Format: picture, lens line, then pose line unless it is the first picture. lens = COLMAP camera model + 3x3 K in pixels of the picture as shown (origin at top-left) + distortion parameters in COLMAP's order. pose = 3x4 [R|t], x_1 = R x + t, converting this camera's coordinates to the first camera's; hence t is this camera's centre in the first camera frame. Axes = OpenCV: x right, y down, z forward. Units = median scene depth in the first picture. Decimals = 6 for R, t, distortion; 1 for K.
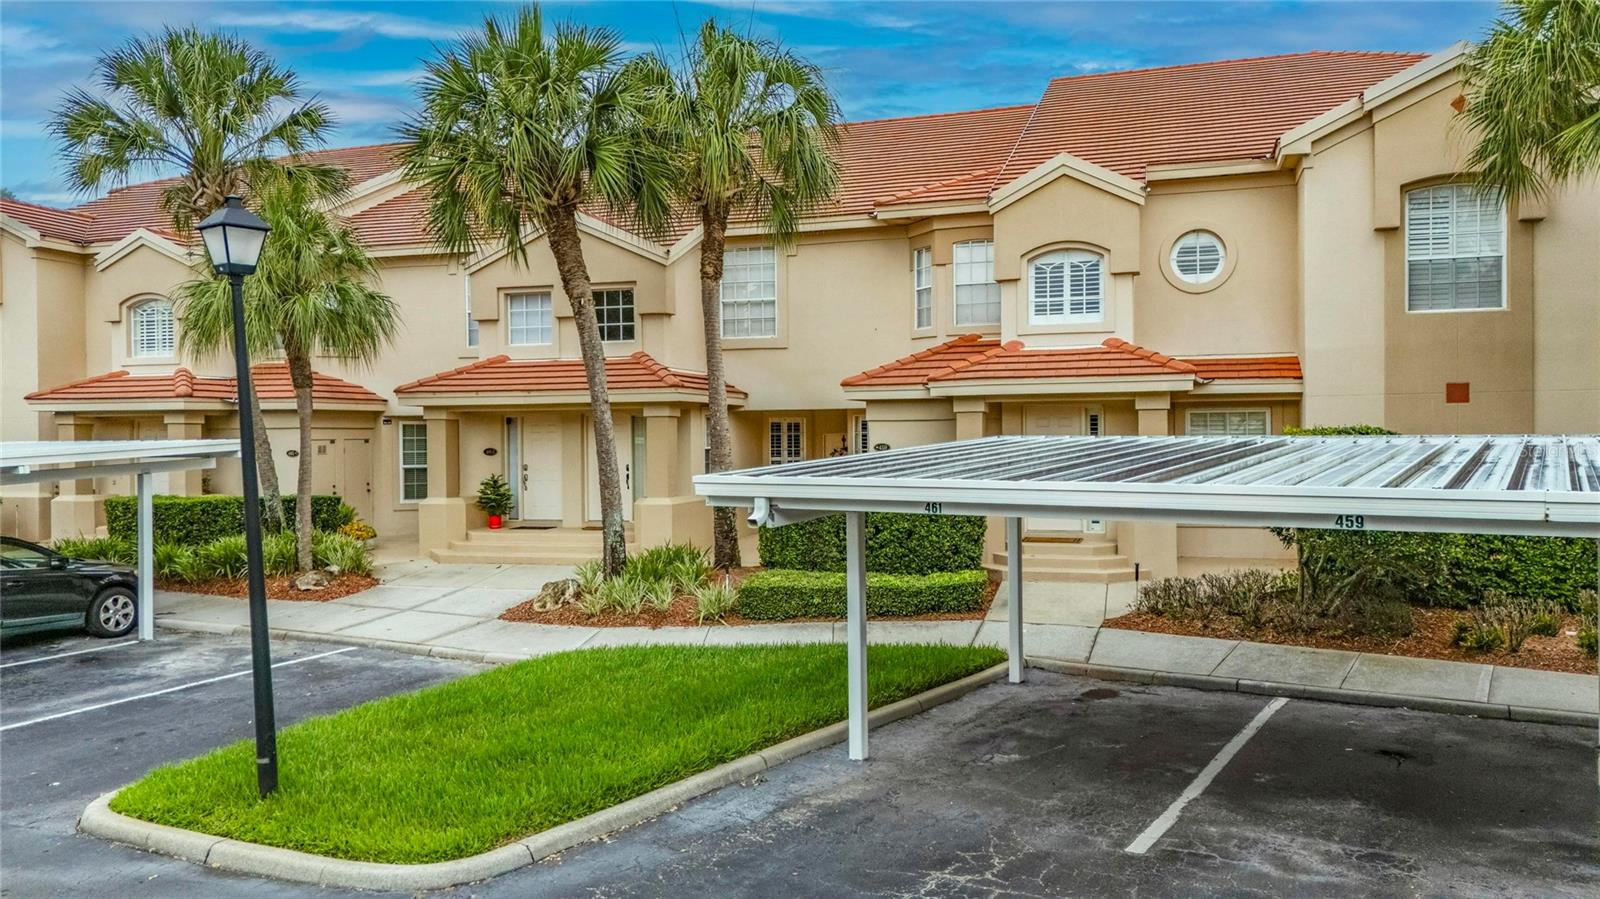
lens RADIAL K [[1172.9, 0, 800.0], [0, 1172.9, 449.5], [0, 0, 1]] dist [0.070789, -0.068239]
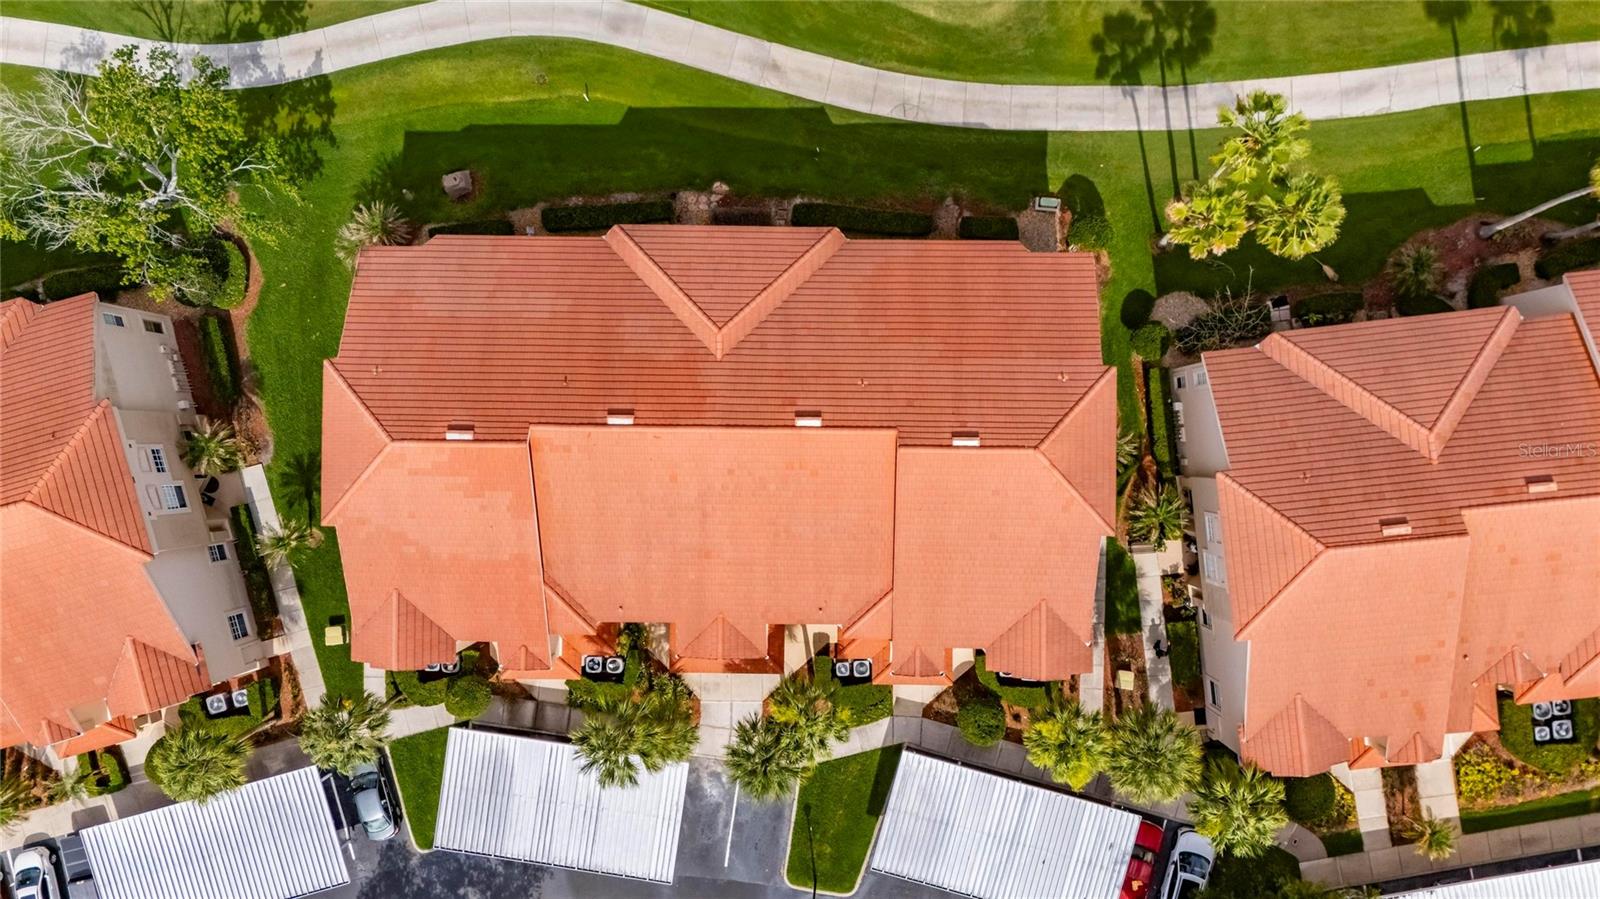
lens RADIAL K [[1202.8, 0, 800.0], [0, 1202.8, 449.5], [0, 0, 1]] dist [0.067668, -0.070191]
pose [[0.955679, -0.293953, -0.016406, 0.153974], [0.021732, 0.014863, 0.999653, -3.191557], [-0.293608, -0.955704, 0.020592, 1.531228]]
